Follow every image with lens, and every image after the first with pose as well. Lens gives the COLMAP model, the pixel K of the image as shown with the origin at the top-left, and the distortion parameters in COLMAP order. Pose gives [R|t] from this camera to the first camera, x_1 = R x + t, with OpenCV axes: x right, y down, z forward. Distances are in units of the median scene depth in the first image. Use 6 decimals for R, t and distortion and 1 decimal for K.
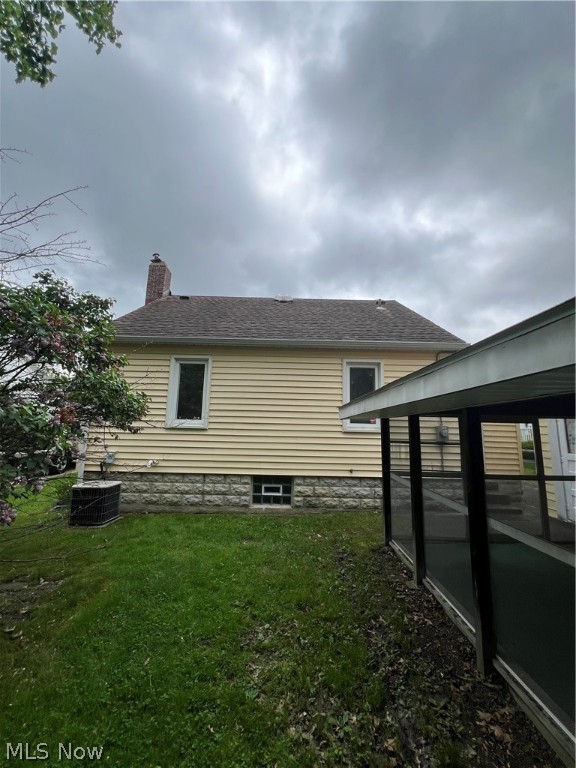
lens RADIAL K [[307.7, 0, 289.8], [0, 307.7, 385.0], [0, 0, 1]] dist [0.002813, 0.000016]
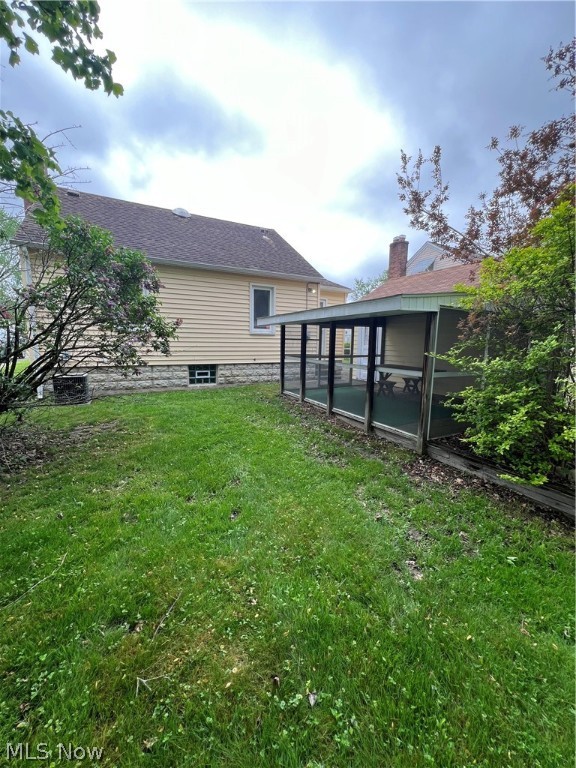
lens RADIAL K [[307.7, 0, 289.3], [0, 307.7, 382.6], [0, 0, 1]] dist [0.002813, 0.000016]
pose [[0.890944, -0.071366, 0.448471, -0.350883], [-0.061980, 0.959222, 0.275774, -0.048036], [-0.449864, -0.273496, 0.850190, -0.435749]]
